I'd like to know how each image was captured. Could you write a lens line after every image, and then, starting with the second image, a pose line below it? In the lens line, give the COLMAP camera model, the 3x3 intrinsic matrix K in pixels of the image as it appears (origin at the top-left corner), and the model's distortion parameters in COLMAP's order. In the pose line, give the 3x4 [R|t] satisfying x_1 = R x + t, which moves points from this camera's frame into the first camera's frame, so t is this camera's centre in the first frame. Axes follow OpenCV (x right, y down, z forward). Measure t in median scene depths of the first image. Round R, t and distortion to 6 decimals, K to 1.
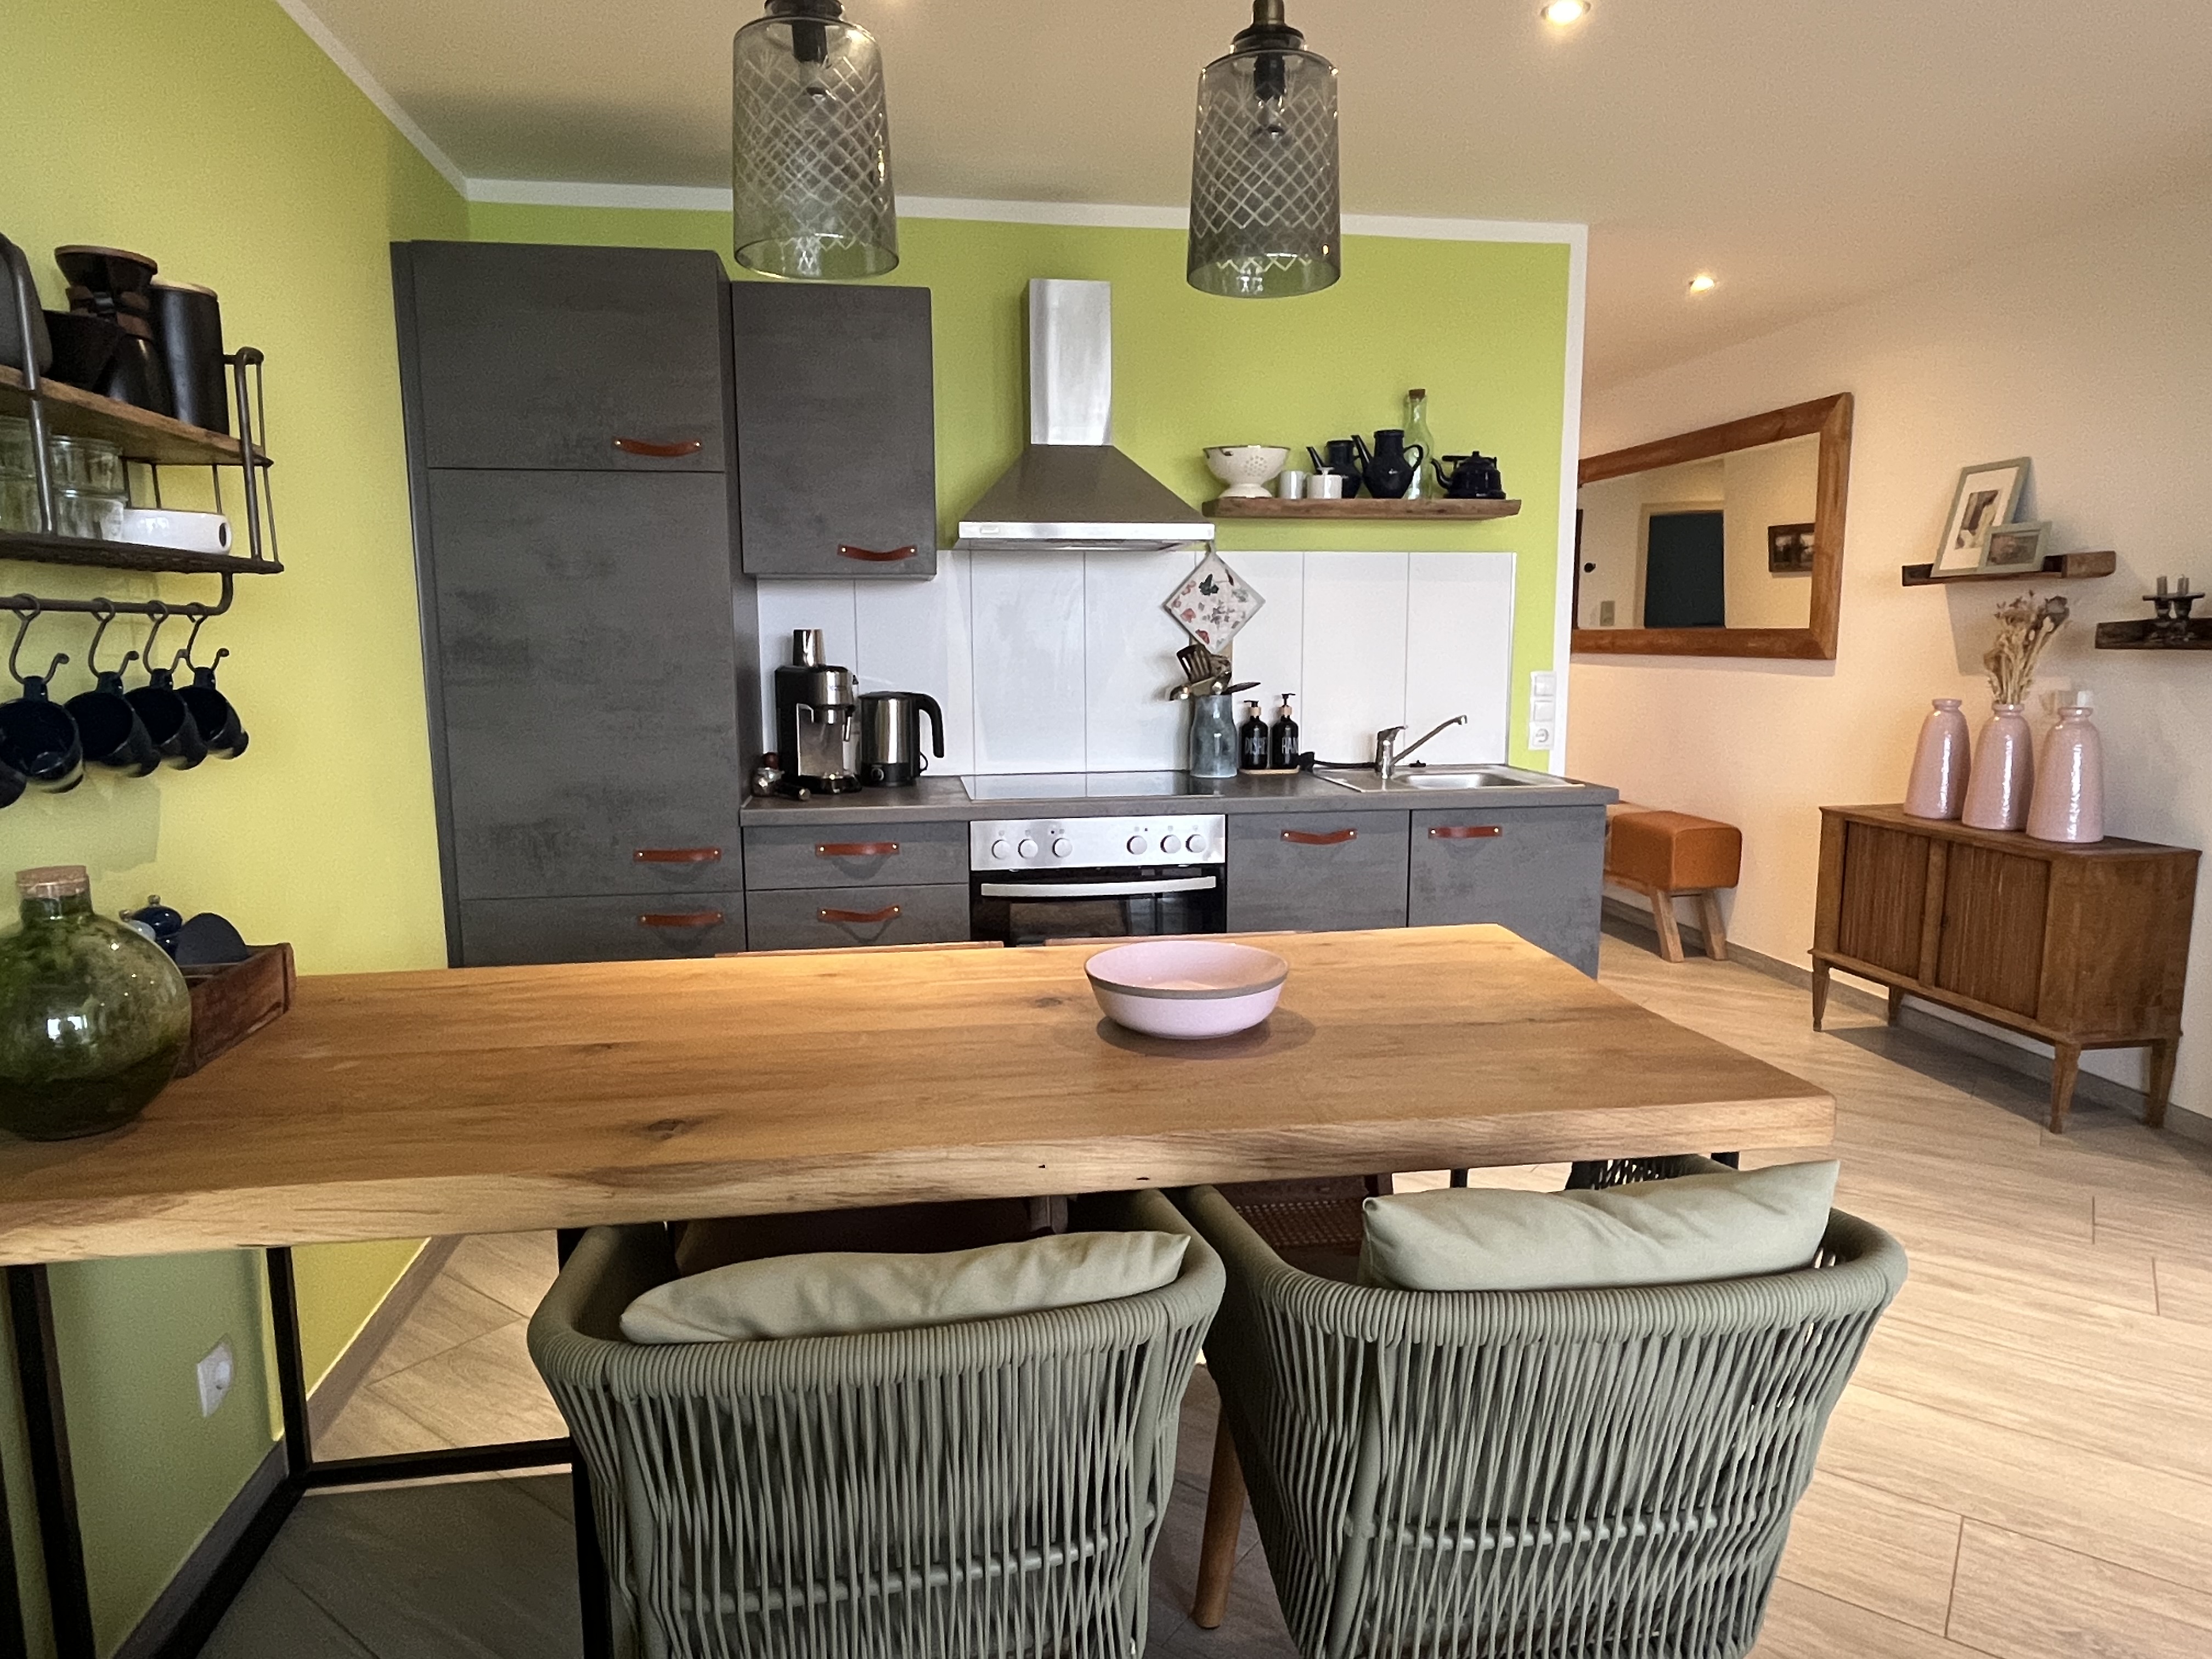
lens RADIAL K [[1340.2, 0, 1106.0], [0, 1340.2, 829.5], [0, 0, 1]] dist [-0.005012, -0.001468]
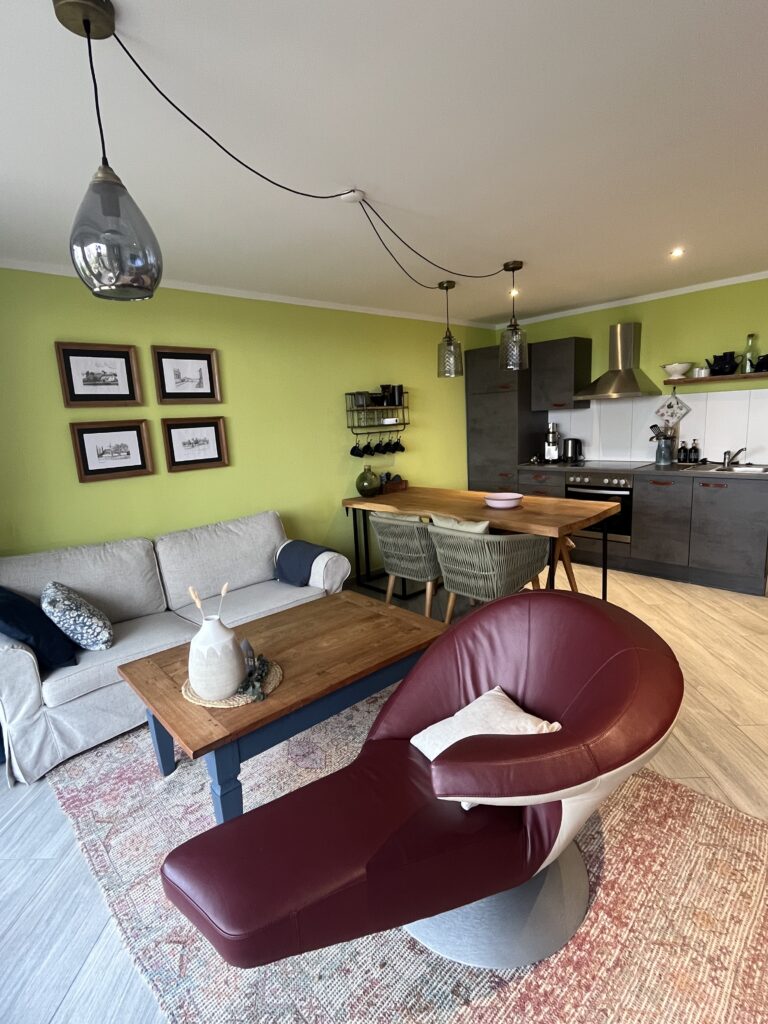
lens RADIAL K [[513.1, 0, 384.0], [0, 513.1, 512.0], [0, 0, 1]] dist [-0.000942, -0.000150]
pose [[0.567546, 0.126674, -0.813538, 0.776863], [-0.066596, 0.991919, 0.107991, -0.014287], [0.820644, -0.007111, 0.571396, -0.307149]]
